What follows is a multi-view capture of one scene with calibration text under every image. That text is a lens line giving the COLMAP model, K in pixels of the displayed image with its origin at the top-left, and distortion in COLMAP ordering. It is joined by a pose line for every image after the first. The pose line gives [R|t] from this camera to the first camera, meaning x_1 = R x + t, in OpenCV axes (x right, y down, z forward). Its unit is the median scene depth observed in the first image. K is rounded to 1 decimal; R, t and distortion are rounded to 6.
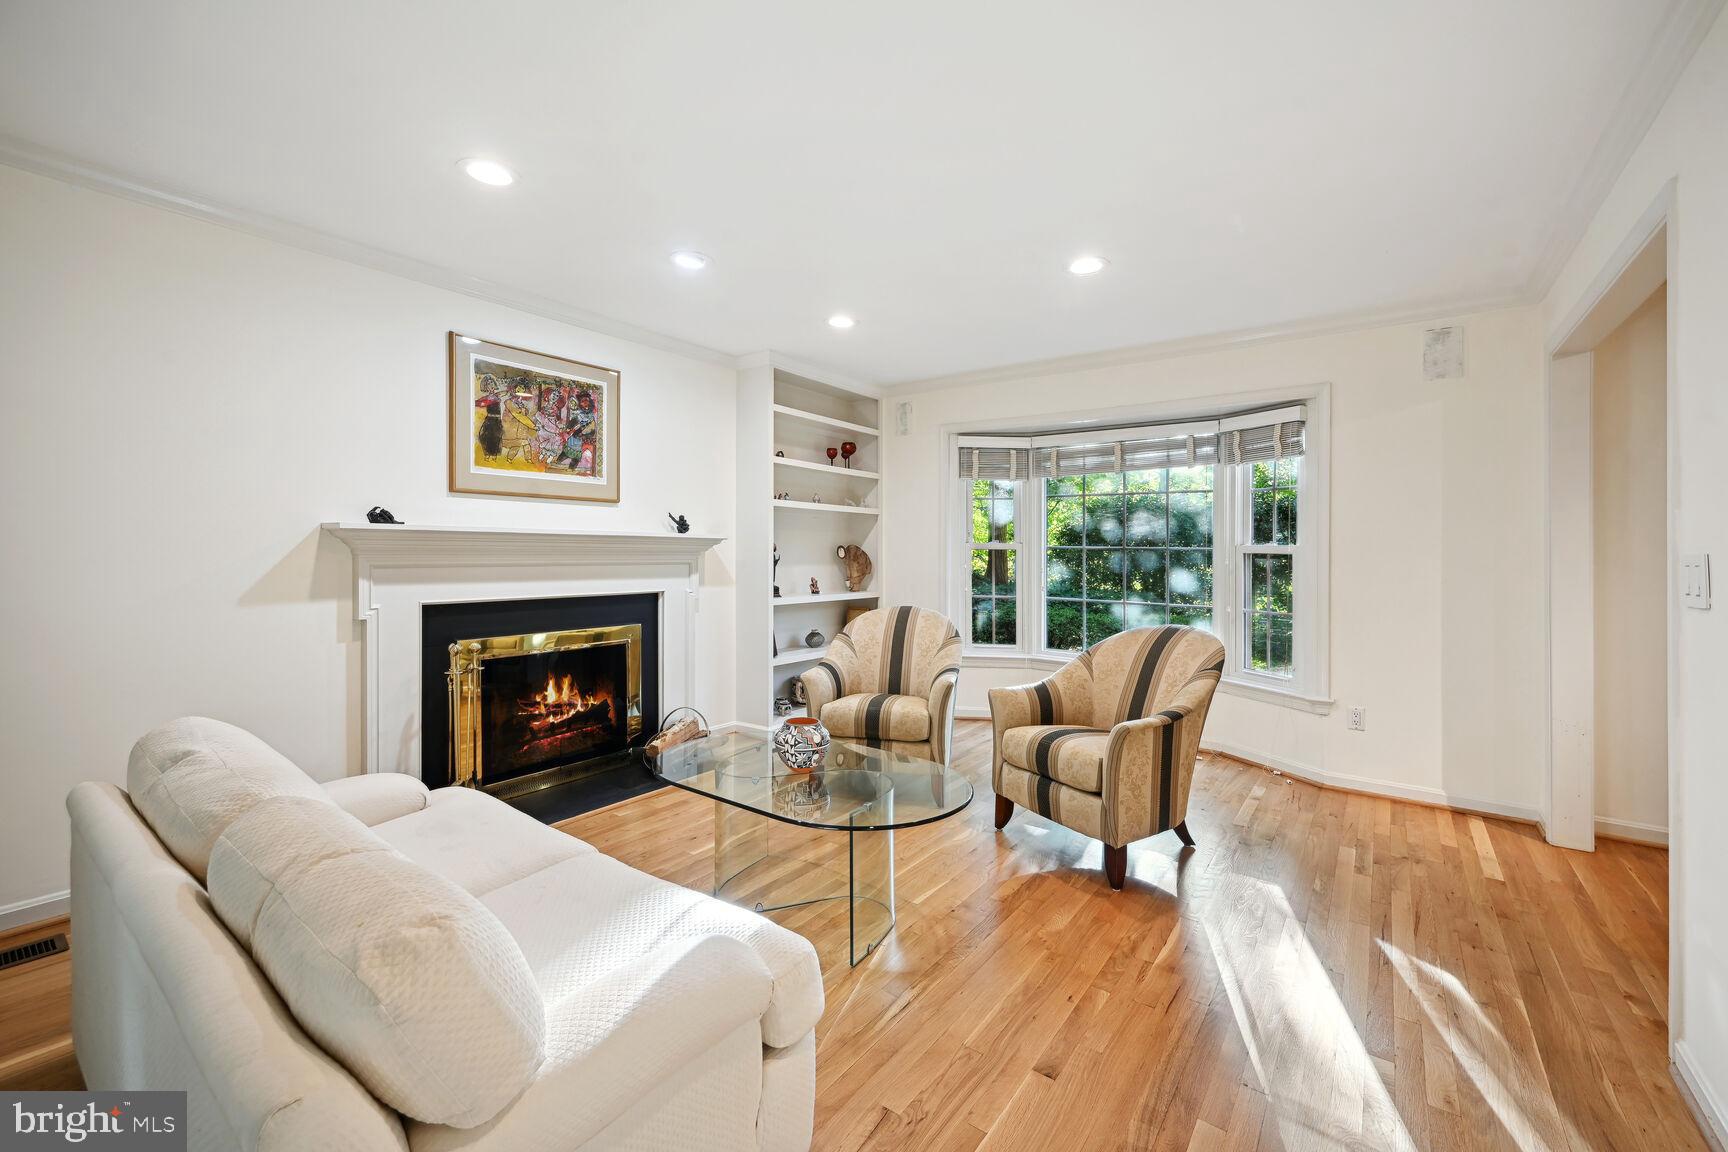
lens RADIAL K [[735.7, 0, 888.0], [0, 735.7, 539.0], [0, 0, 1]] dist [0.046021, 0.000237]
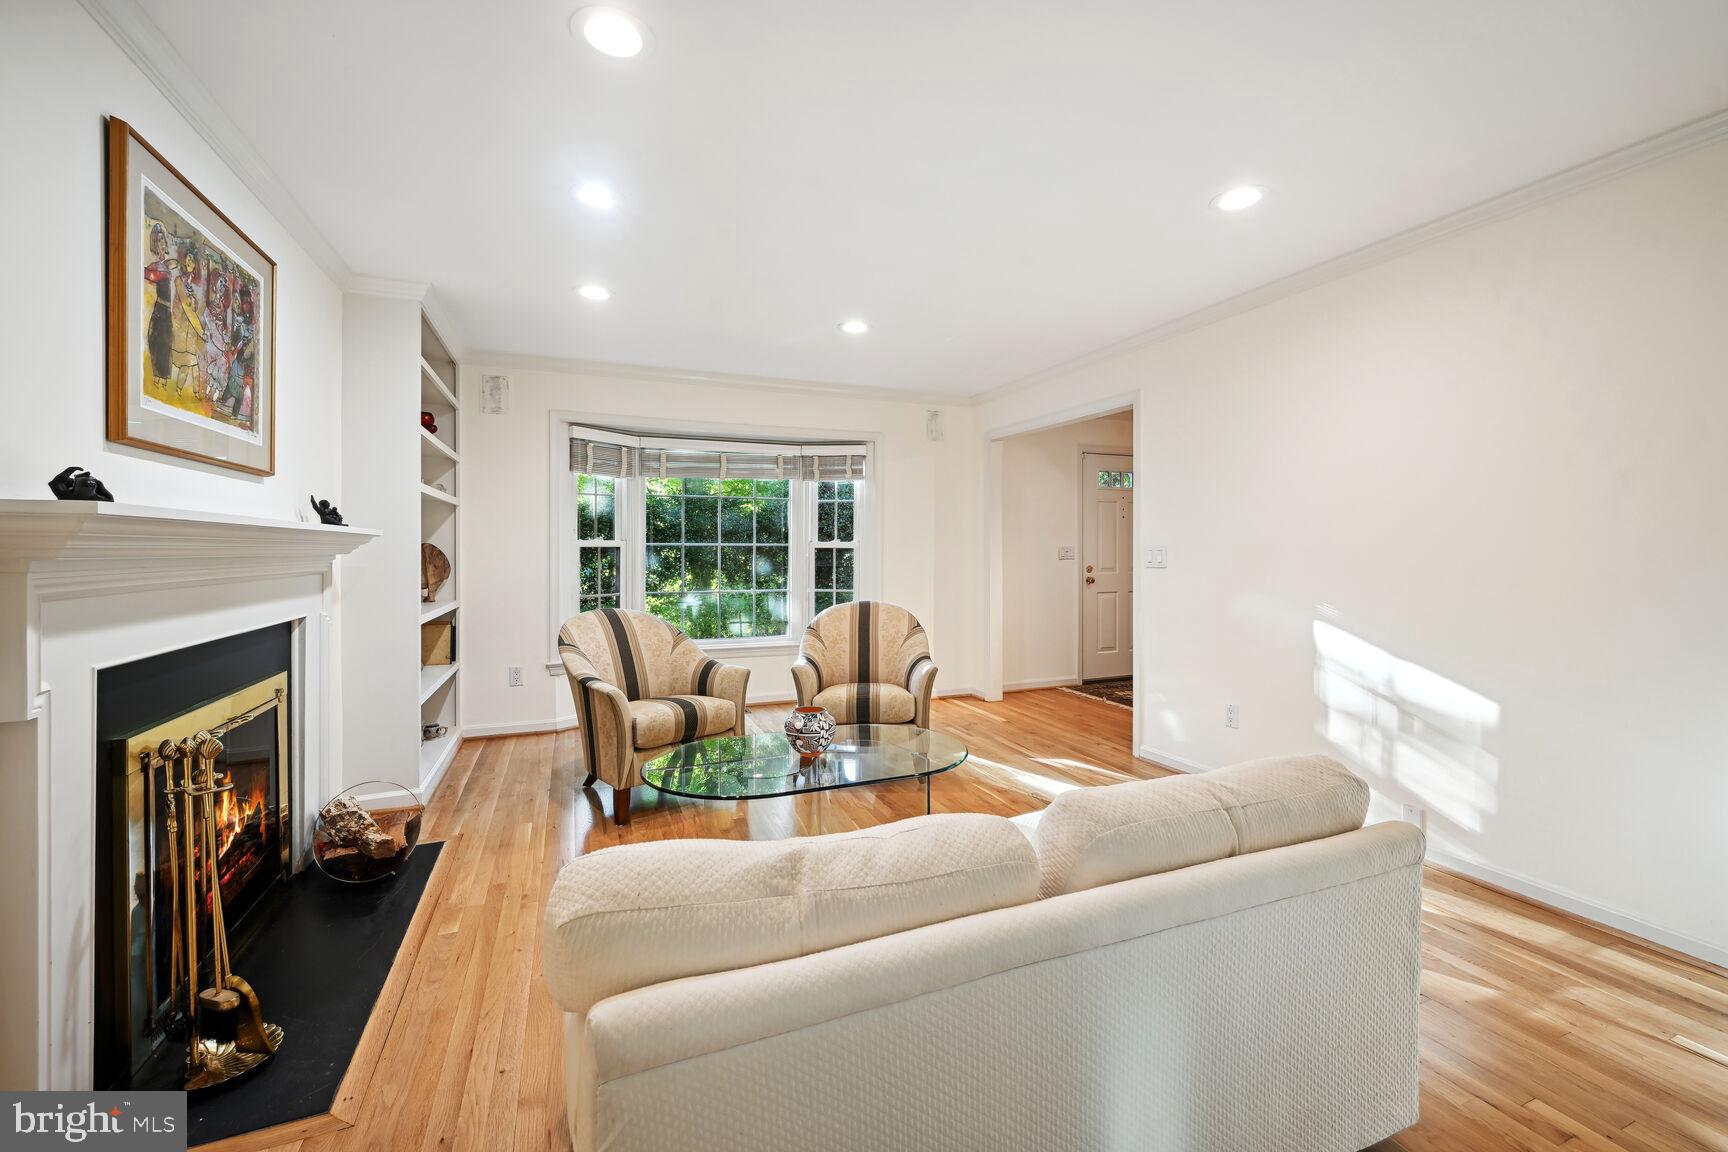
lens RADIAL K [[702.8, 0, 839.9], [0, 702.8, 543.2], [0, 0, 1]] dist [-0.006809, 0.001456]
pose [[0.559138, -0.002621, 0.829071, -0.604954], [-0.011494, 0.999874, 0.010913, -0.005504], [-0.828995, -0.015631, 0.559037, 0.292445]]
